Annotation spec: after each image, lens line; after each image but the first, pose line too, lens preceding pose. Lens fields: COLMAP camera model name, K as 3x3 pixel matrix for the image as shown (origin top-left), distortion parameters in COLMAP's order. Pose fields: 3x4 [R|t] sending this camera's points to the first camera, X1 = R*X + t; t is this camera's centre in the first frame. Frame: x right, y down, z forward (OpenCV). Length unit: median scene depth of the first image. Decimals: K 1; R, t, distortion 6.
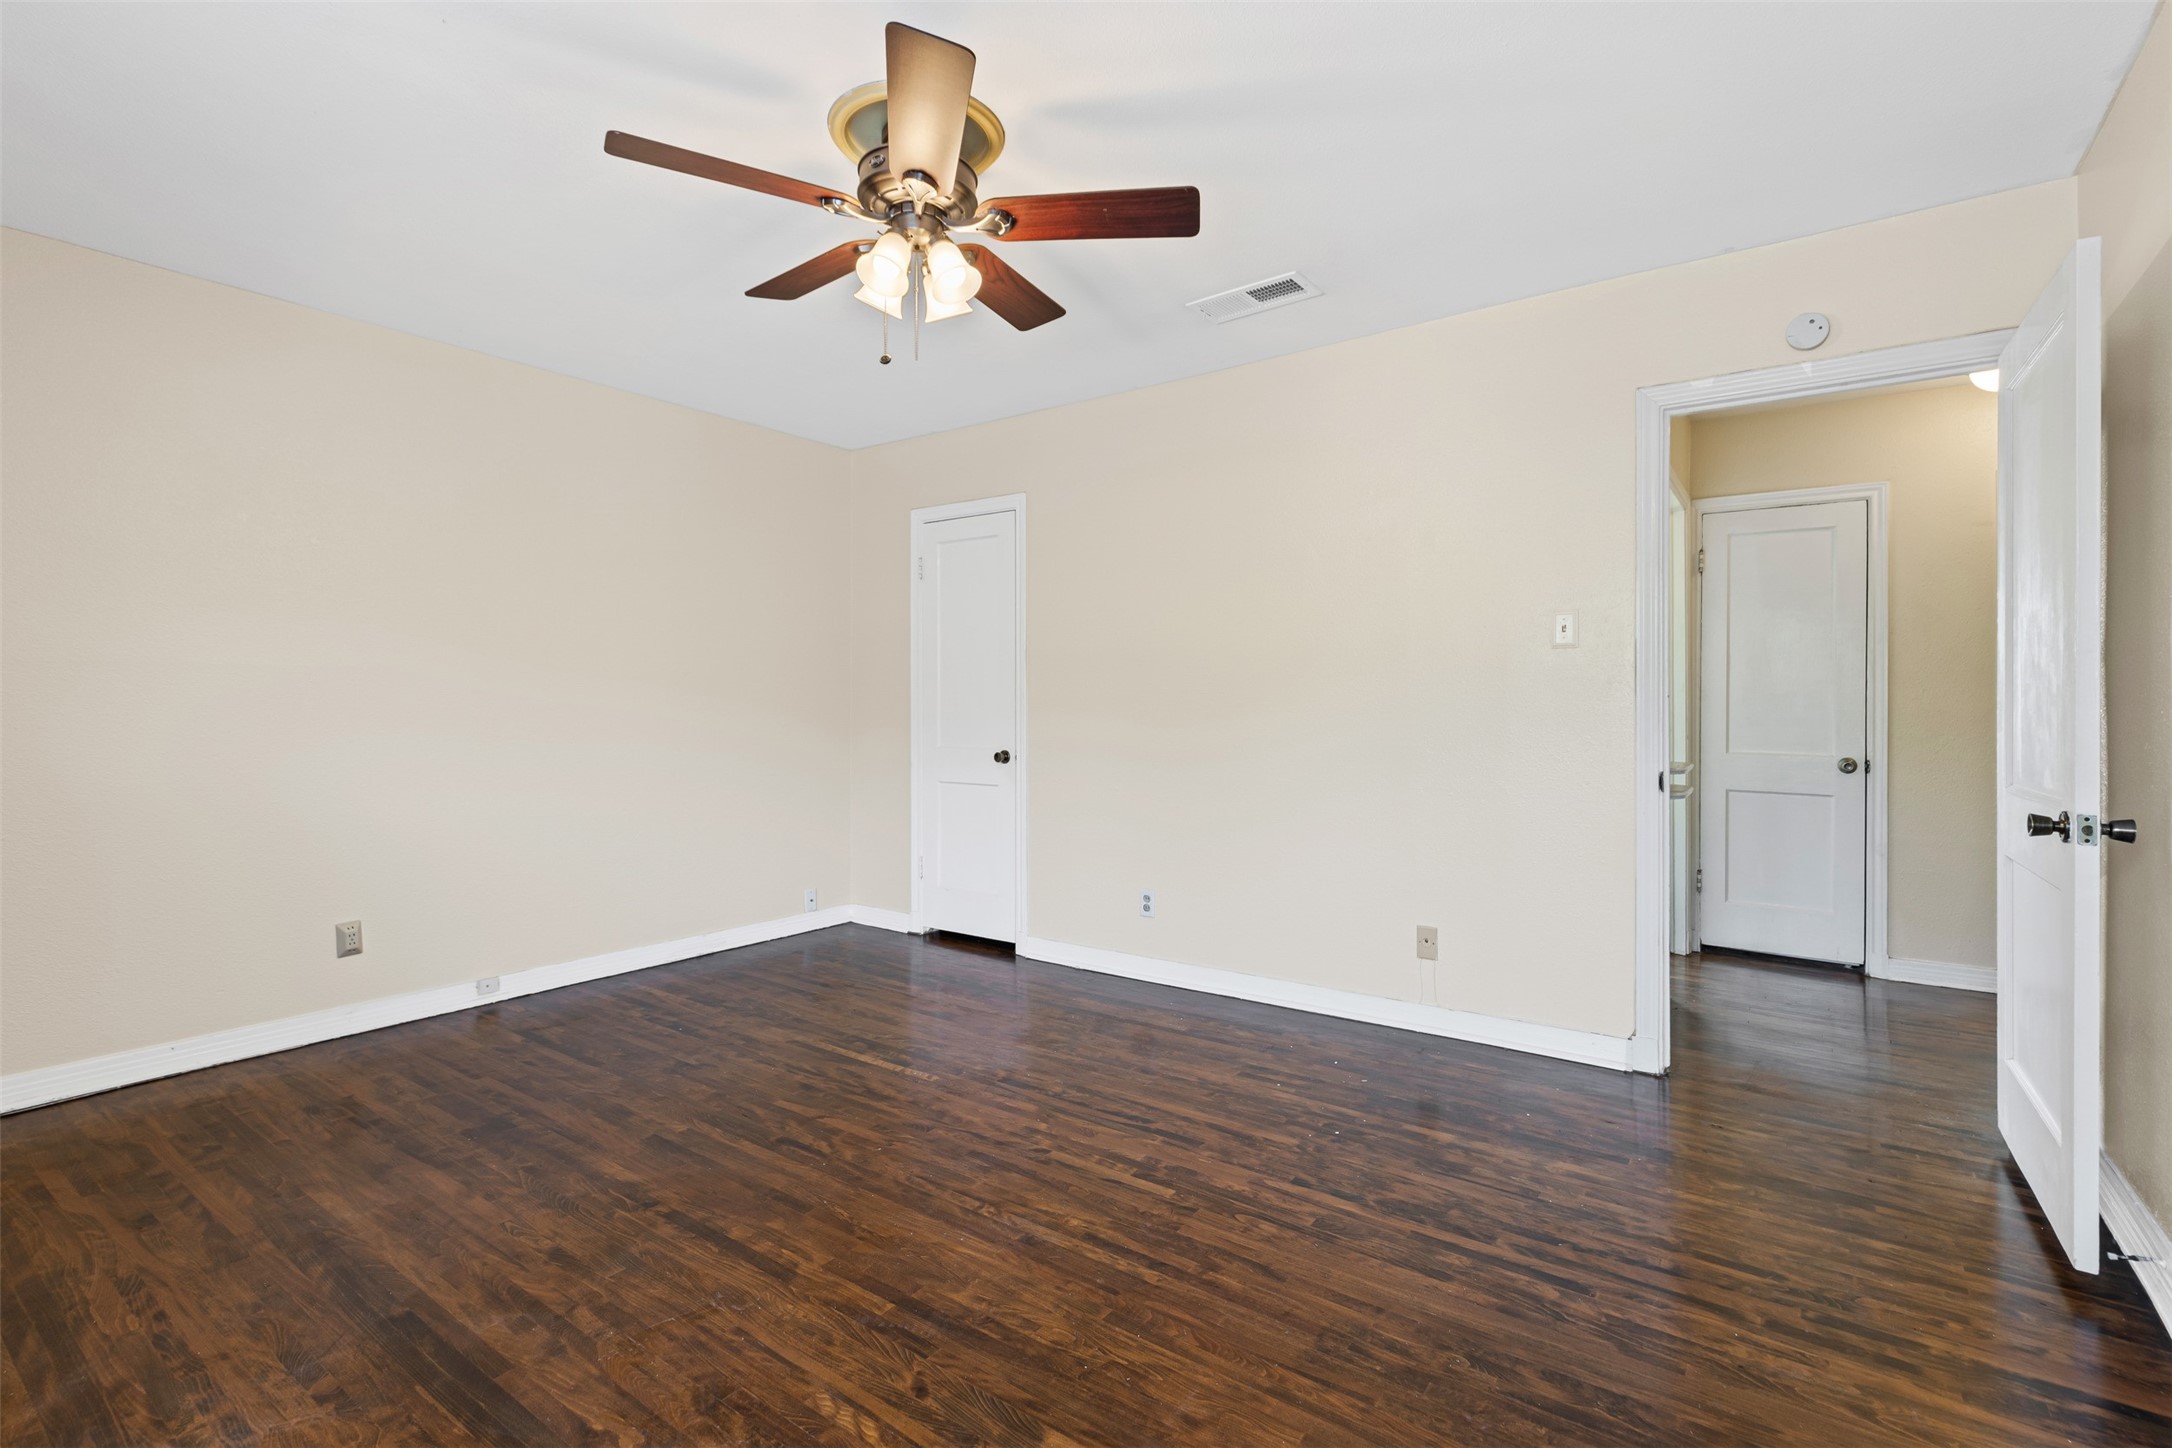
lens RADIAL K [[991.8, 0, 1091.0], [0, 991.8, 721.1], [0, 0, 1]] dist [0.011300, -0.001046]
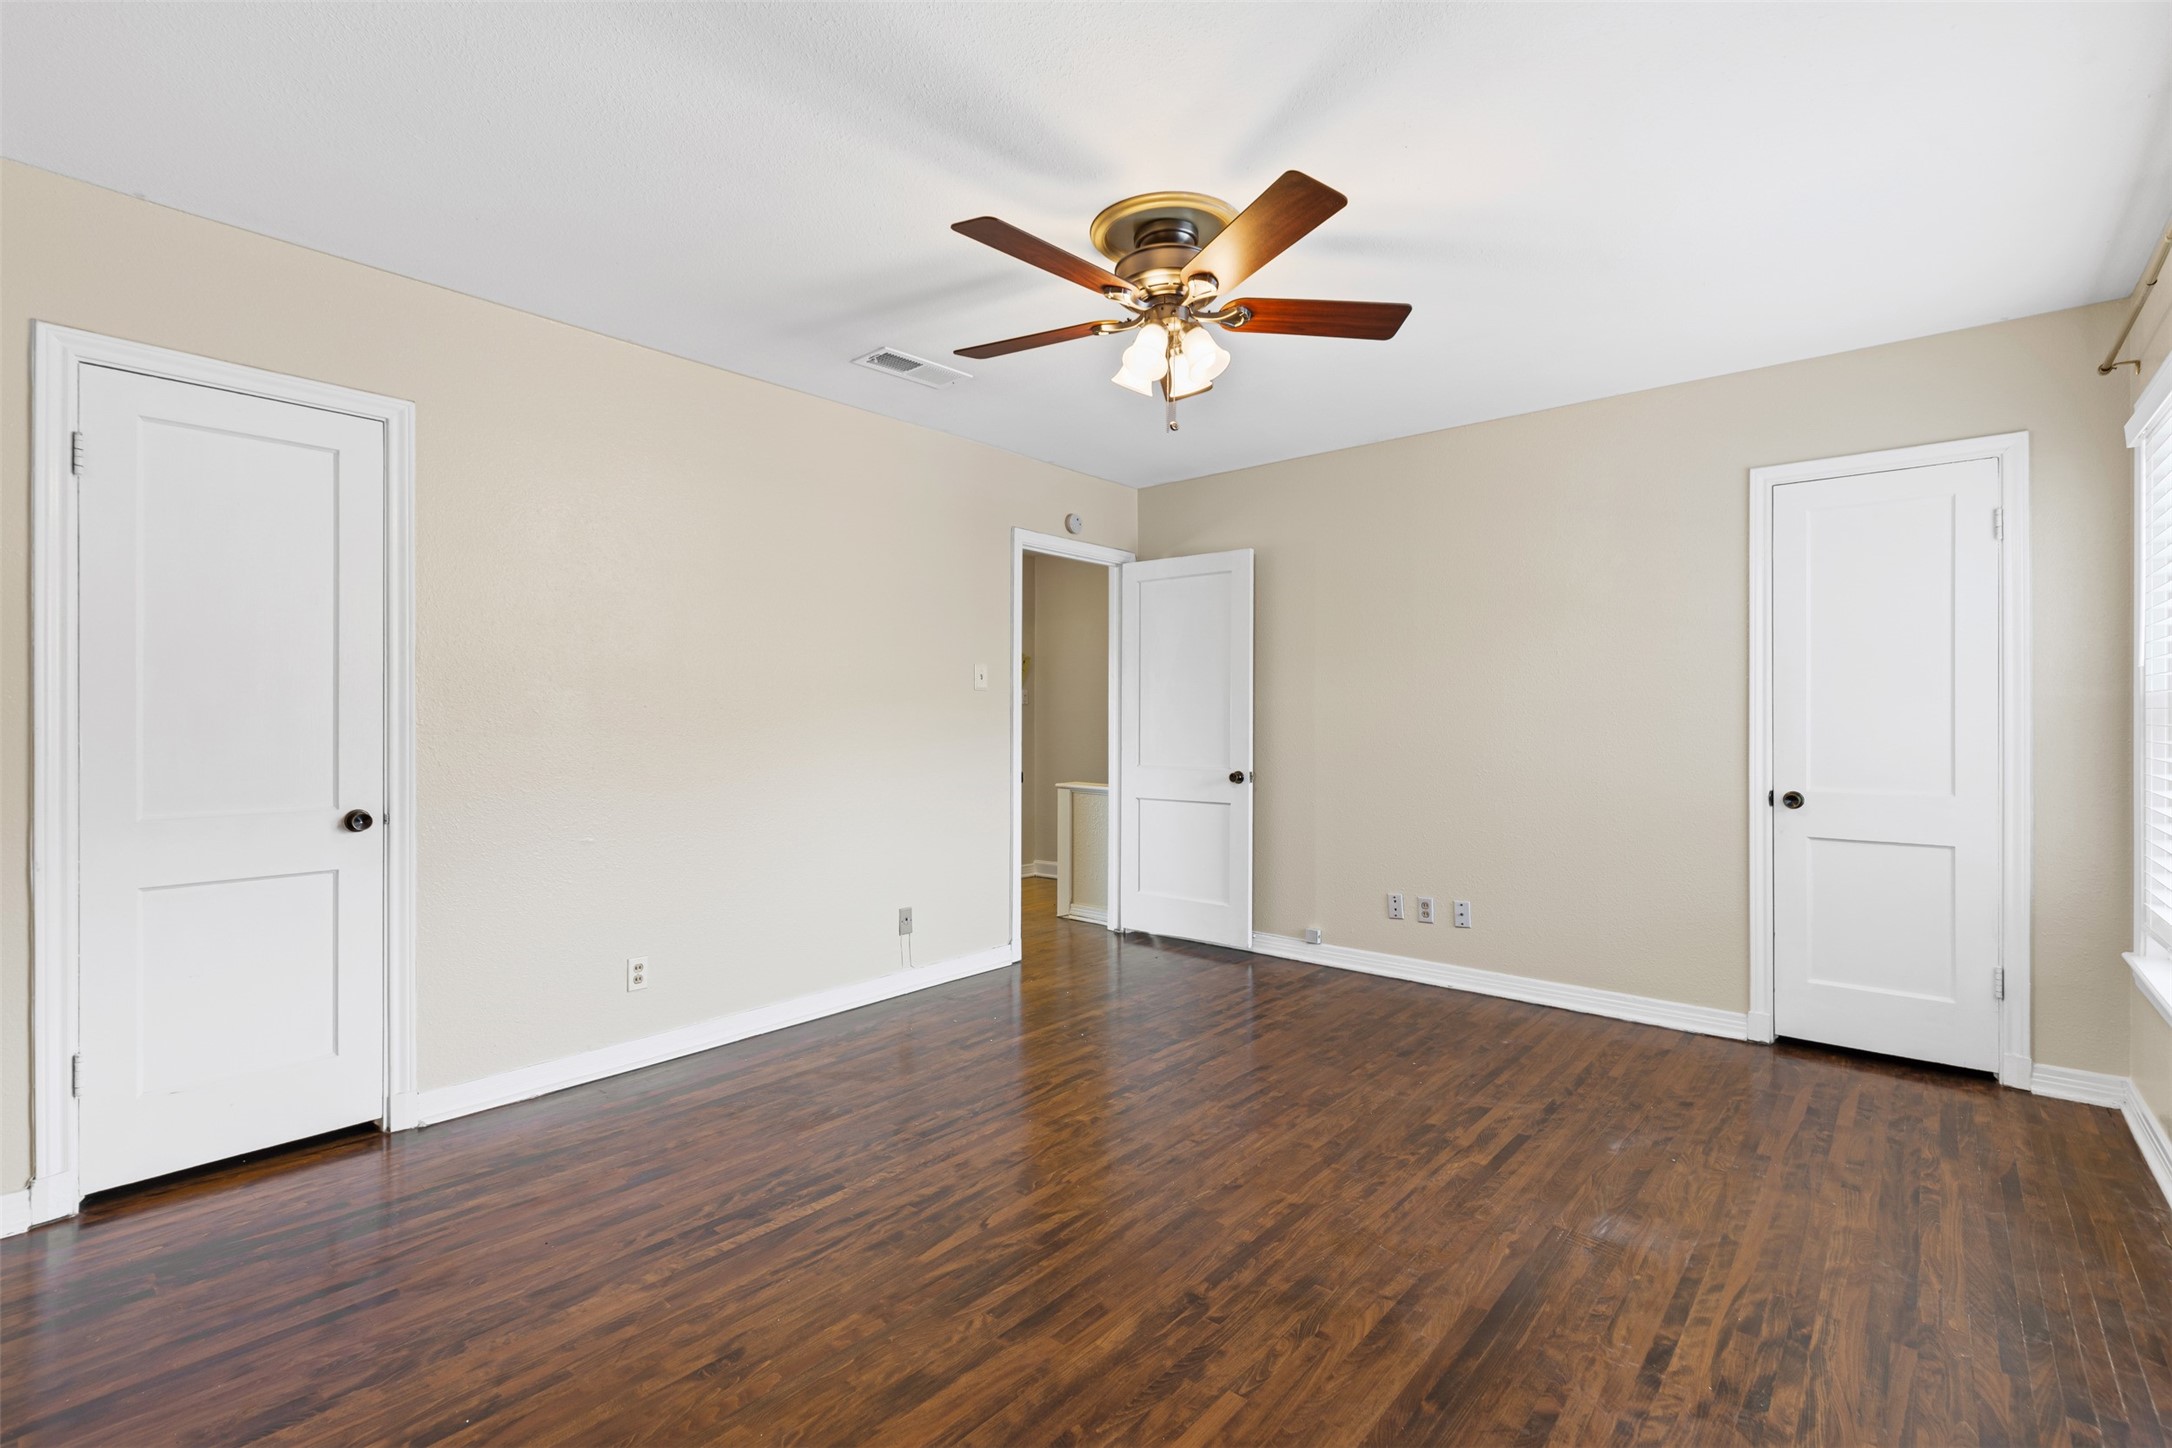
lens RADIAL K [[987.6, 0, 1093.6], [0, 987.6, 711.2], [0, 0, 1]] dist [0.009846, -0.000951]
pose [[0.074155, 0.011883, 0.997176, -1.109373], [0.017166, 0.999766, -0.013190, -0.025412], [-0.997099, 0.018096, 0.073933, 0.837711]]
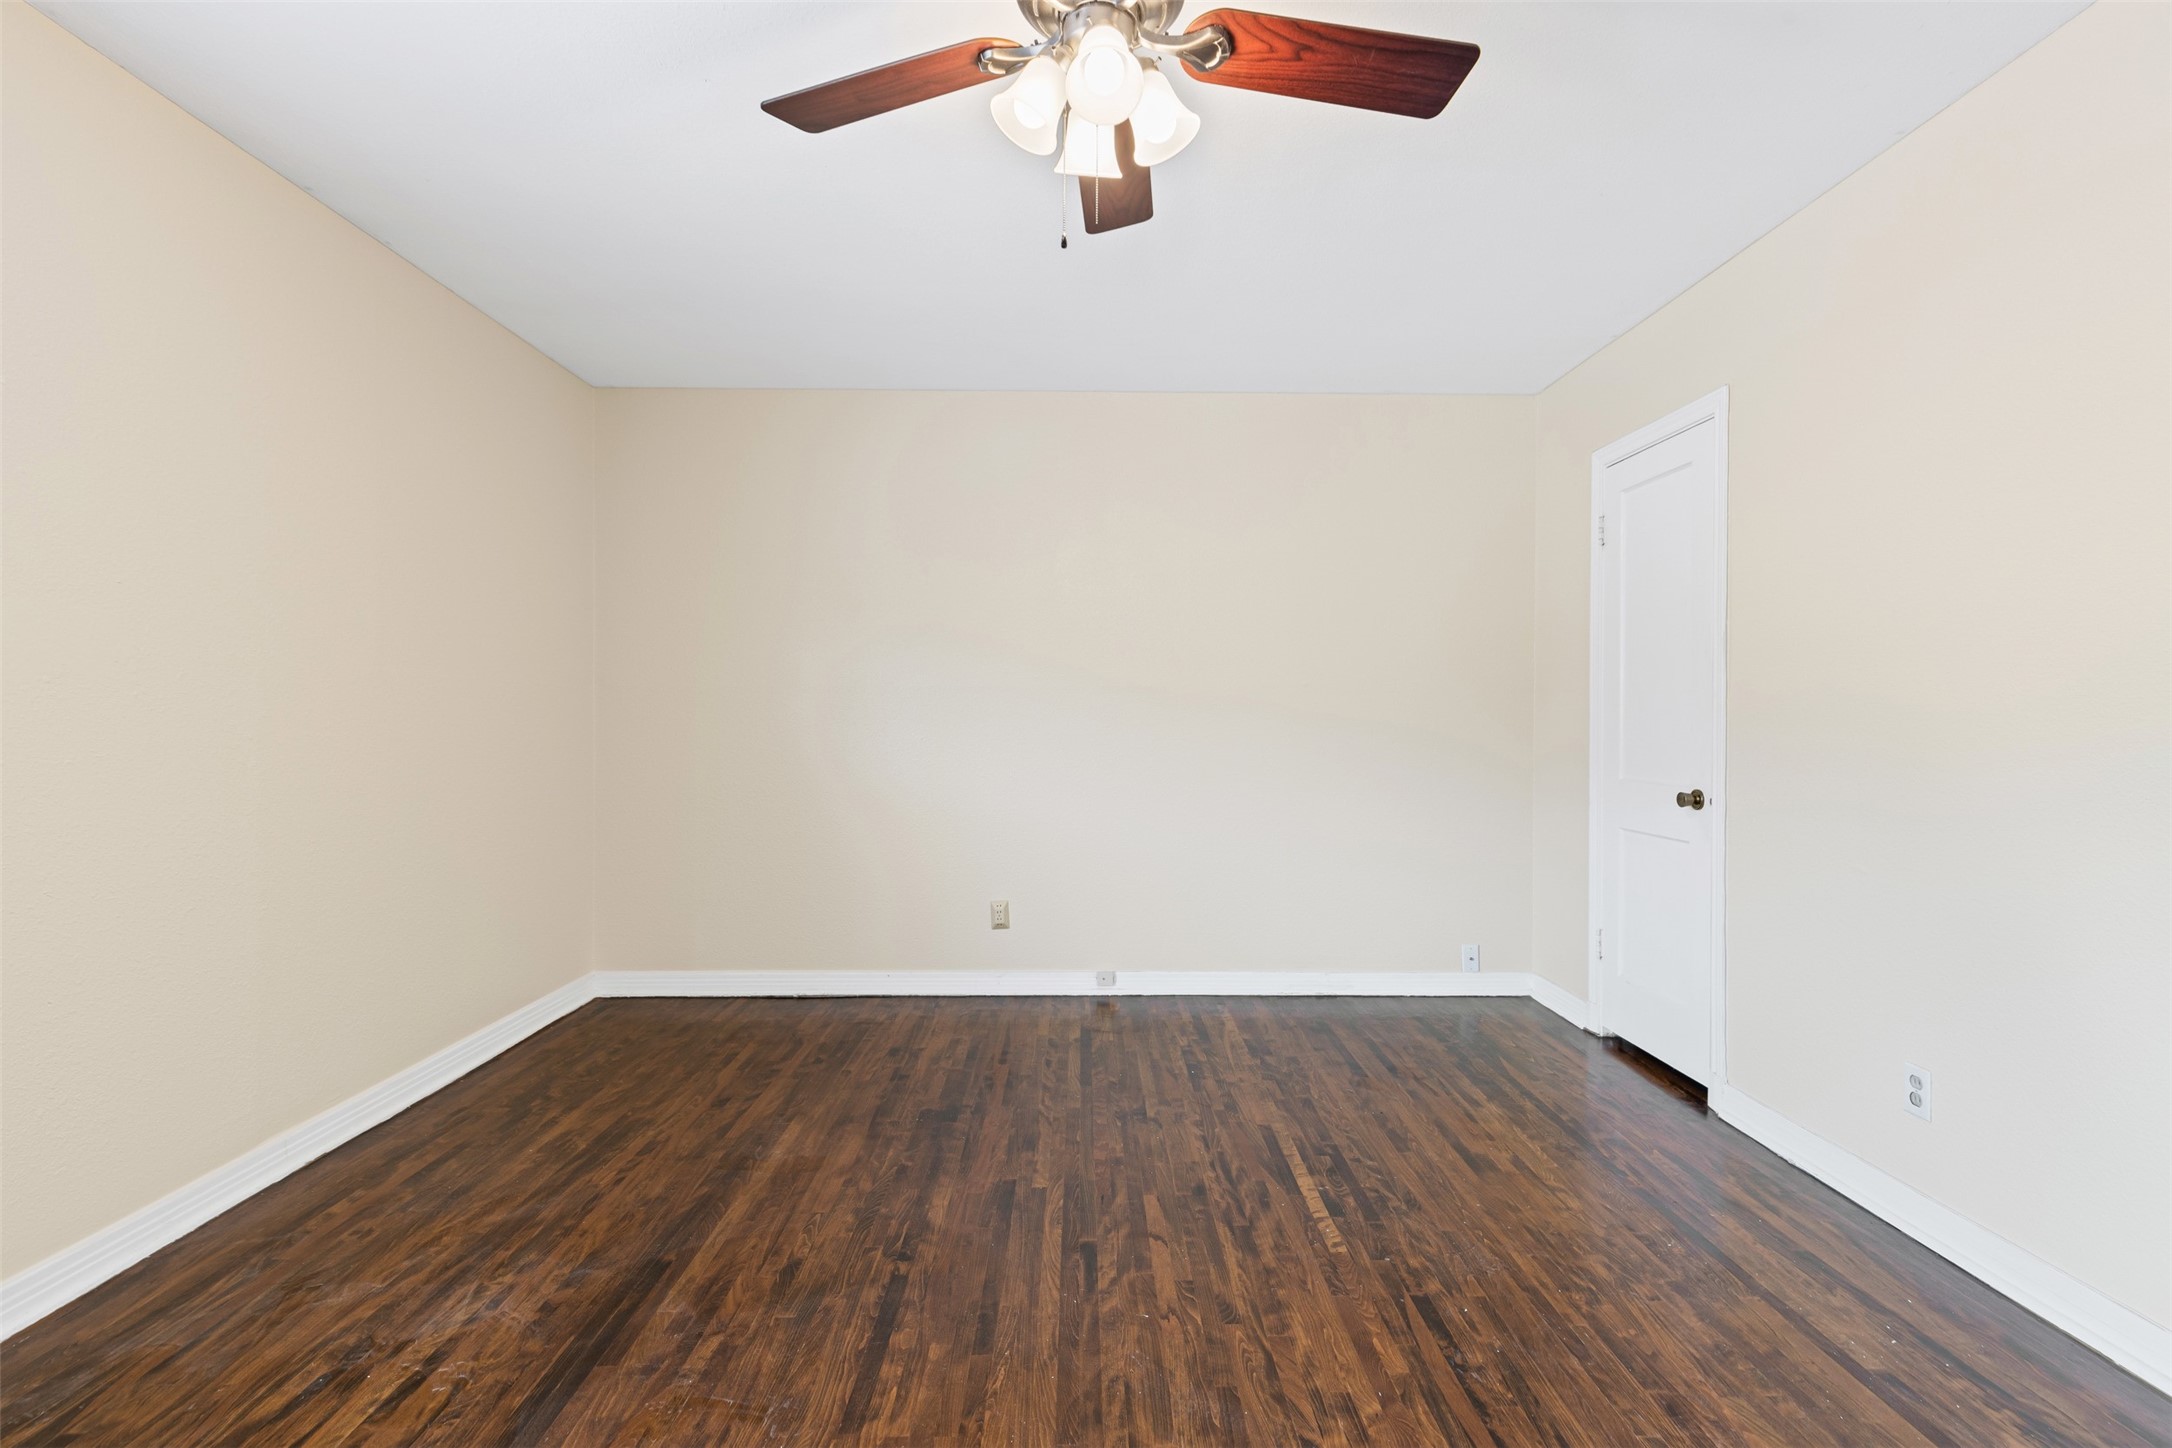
lens RADIAL K [[980.0, 0, 1099.2], [0, 980.0, 737.8], [0, 0, 1]] dist [0.010984, -0.001640]
pose [[0.604582, 0.018282, -0.796333, 0.317004], [-0.017509, 0.999800, 0.009660, -0.006674], [0.796350, 0.008103, 0.604781, 0.486562]]
